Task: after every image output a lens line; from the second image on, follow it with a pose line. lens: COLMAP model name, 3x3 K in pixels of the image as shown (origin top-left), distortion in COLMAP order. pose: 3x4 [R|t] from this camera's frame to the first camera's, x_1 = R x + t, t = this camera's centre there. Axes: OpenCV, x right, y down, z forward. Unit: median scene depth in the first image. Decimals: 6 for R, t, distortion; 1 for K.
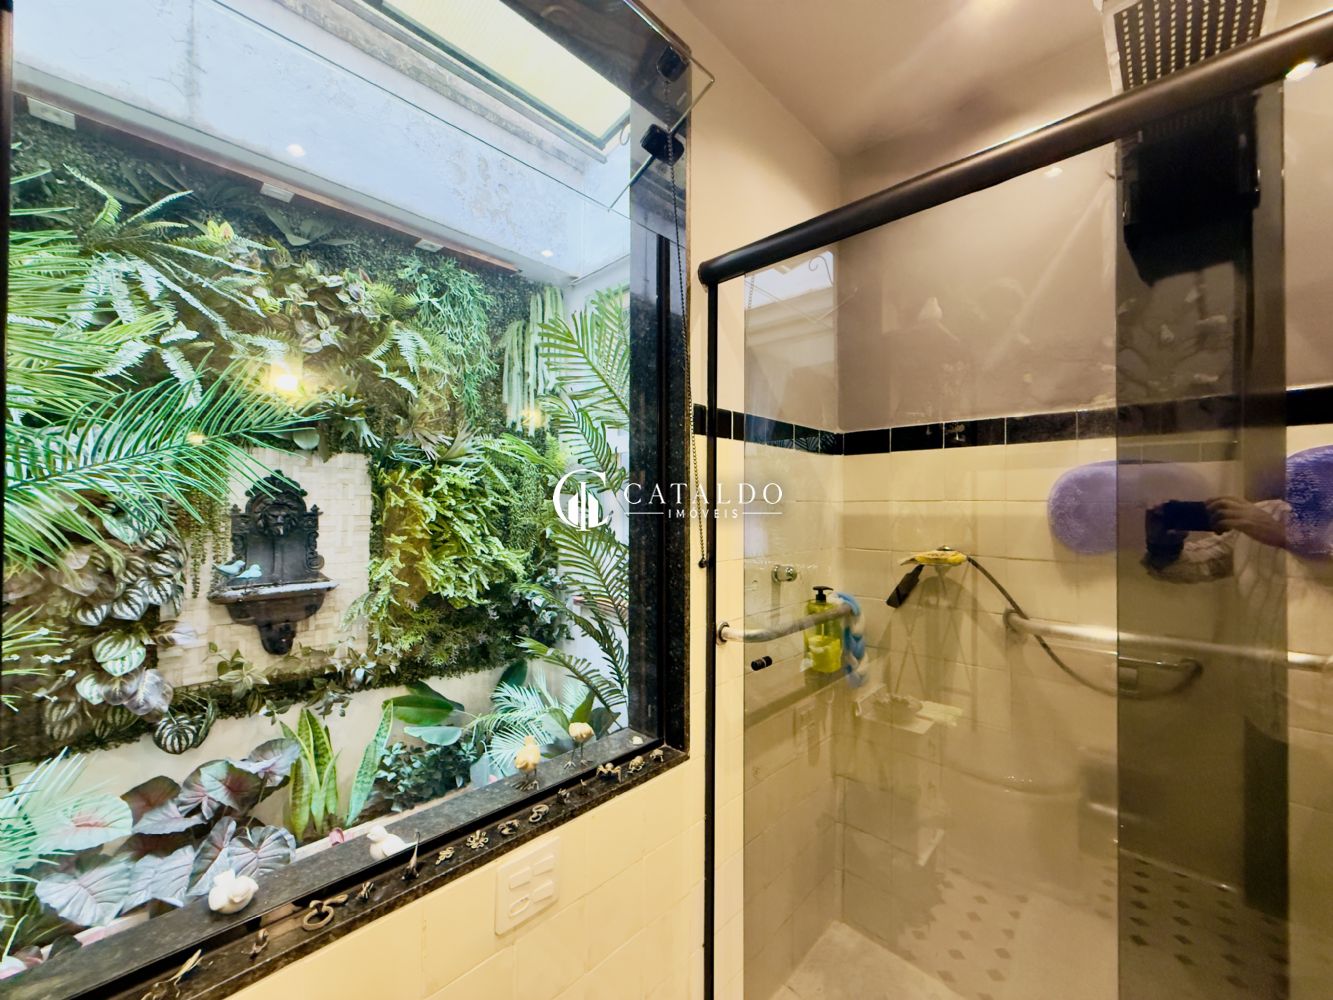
lens RADIAL K [[534.0, 0, 667.2], [0, 534.0, 500.6], [0, 0, 1]] dist [-0.001540, 0.000064]
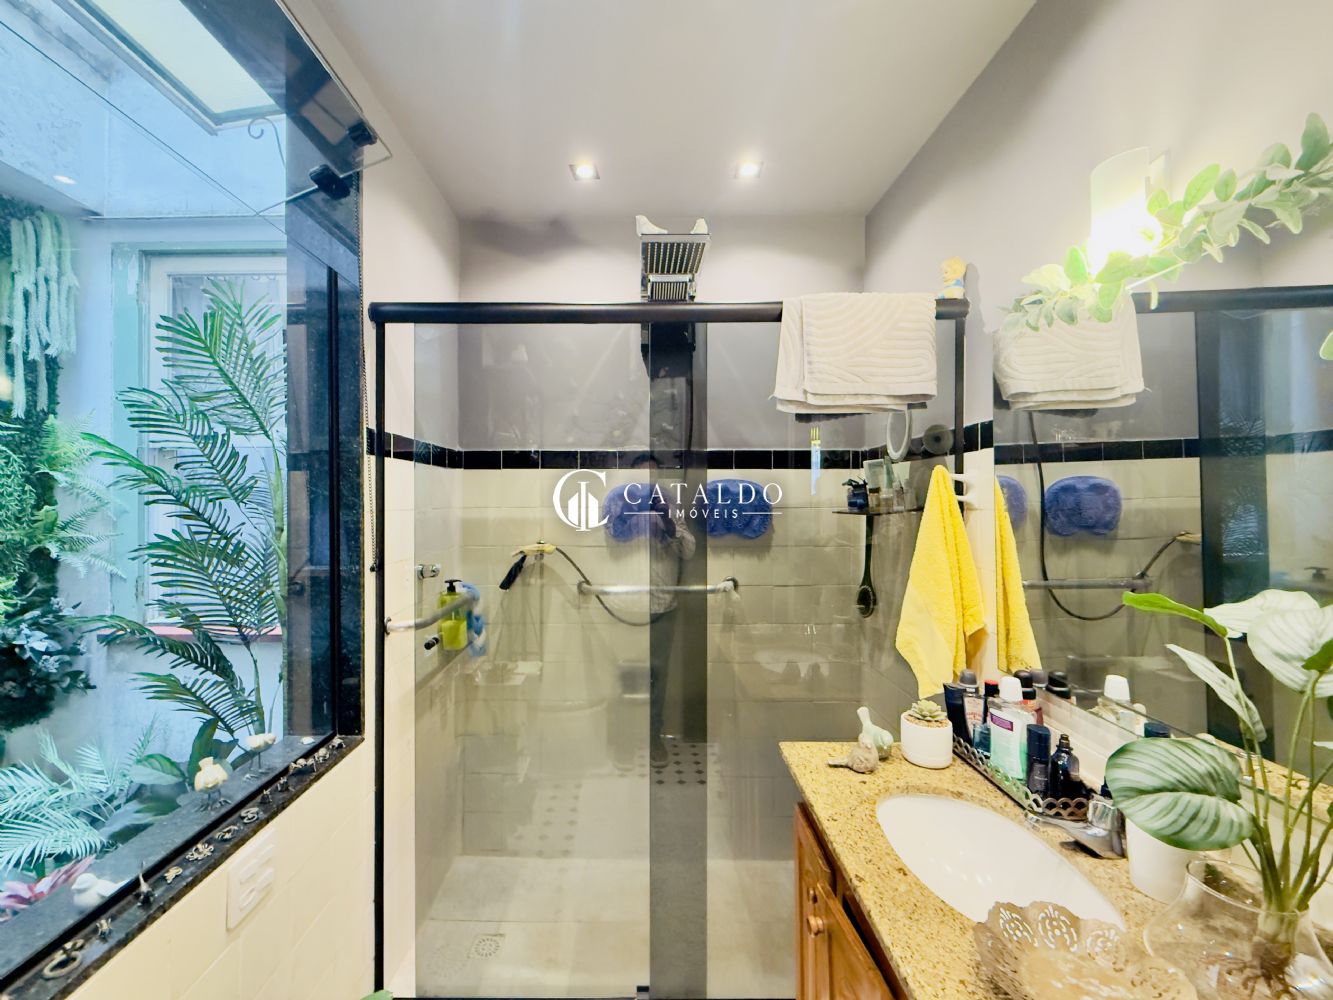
lens RADIAL K [[534.0, 0, 661.1], [0, 534.0, 498.1], [0, 0, 1]] dist [-0.001540, 0.000064]
pose [[0.701503, 0.001656, 0.712664, -0.265372], [-0.005043, 0.999984, 0.002640, -0.031400], [-0.712649, -0.005446, 0.701500, -0.200695]]
